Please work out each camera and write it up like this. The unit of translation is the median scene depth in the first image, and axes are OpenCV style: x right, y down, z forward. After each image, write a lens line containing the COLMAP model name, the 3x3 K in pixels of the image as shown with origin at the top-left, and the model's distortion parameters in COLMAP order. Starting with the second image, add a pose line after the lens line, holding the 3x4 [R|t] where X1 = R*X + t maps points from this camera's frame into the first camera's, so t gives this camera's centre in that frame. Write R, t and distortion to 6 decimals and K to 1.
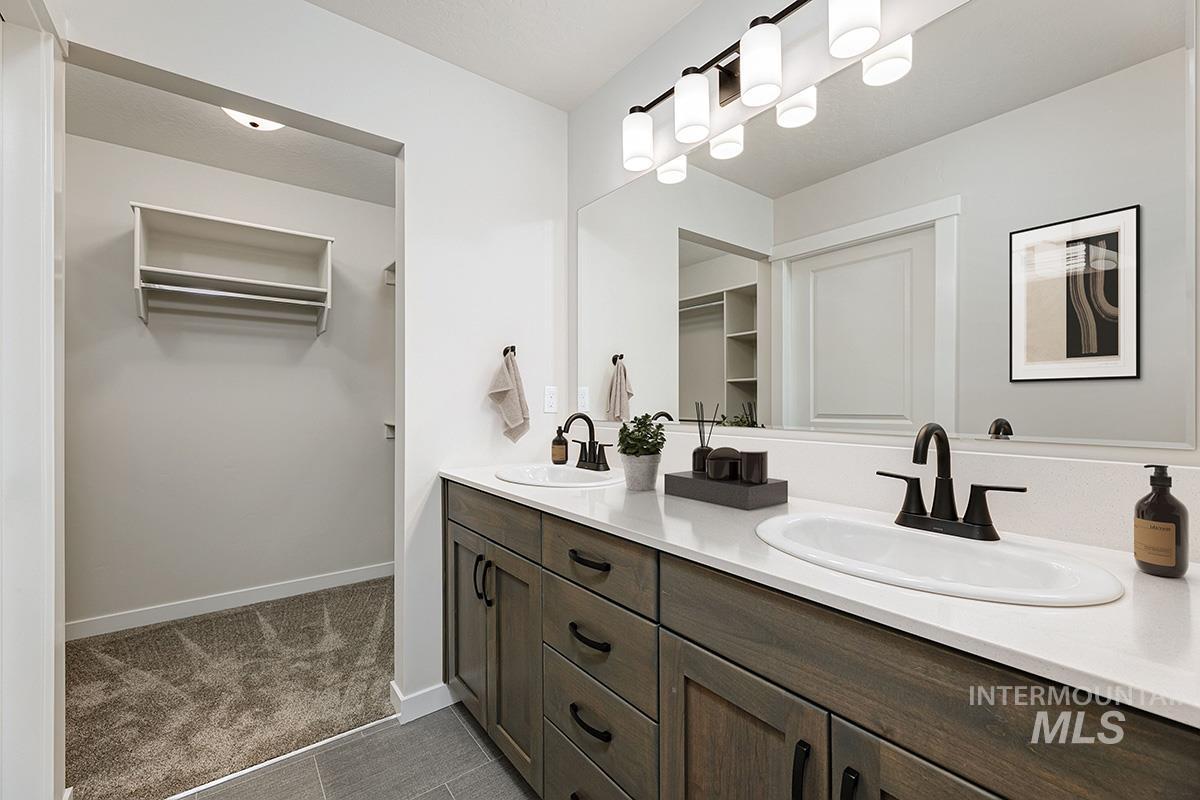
lens RADIAL K [[490.4, 0, 610.1], [0, 490.4, 400.0], [0, 0, 1]] dist [-0.031041, -0.000574]
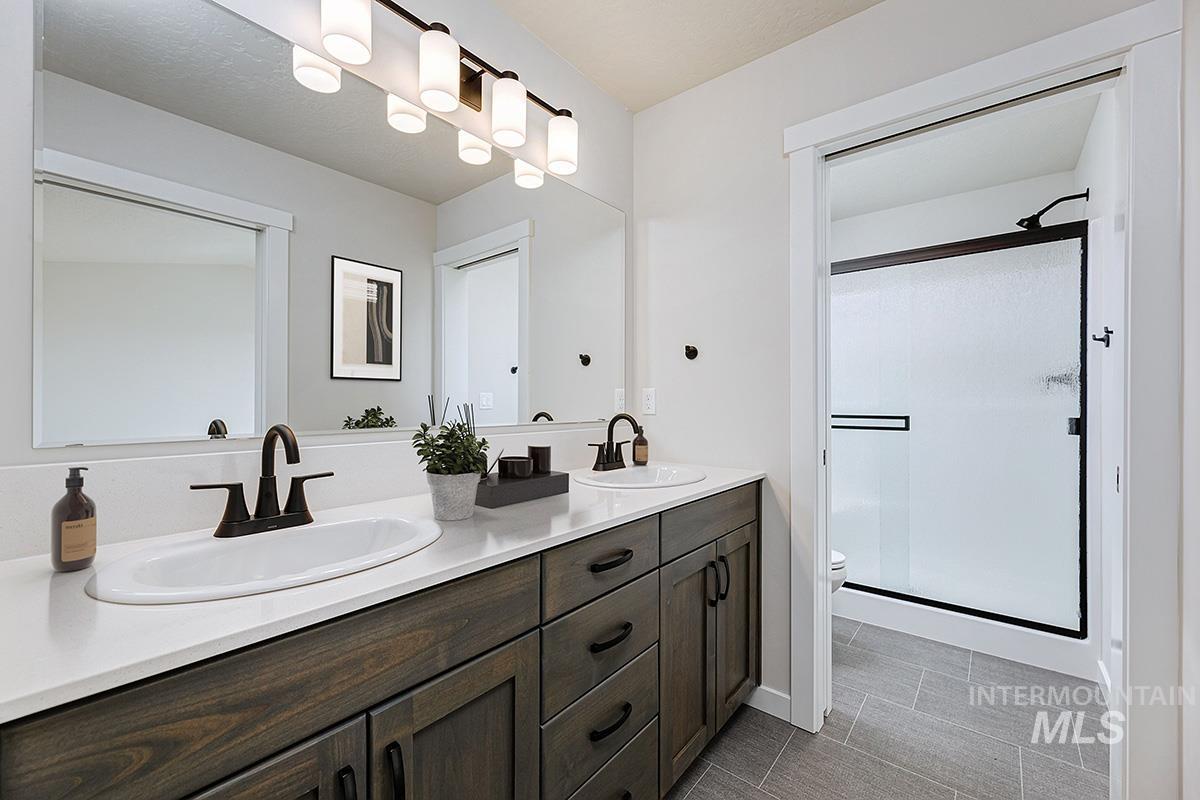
lens RADIAL K [[490.4, 0, 606.3], [0, 490.4, 387.4], [0, 0, 1]] dist [-0.031041, -0.000574]
pose [[-0.171471, 0.006083, 0.985170, -0.481692], [0.011921, 0.999921, -0.004100, -0.011493], [-0.985117, 0.011041, -0.171530, 0.549689]]
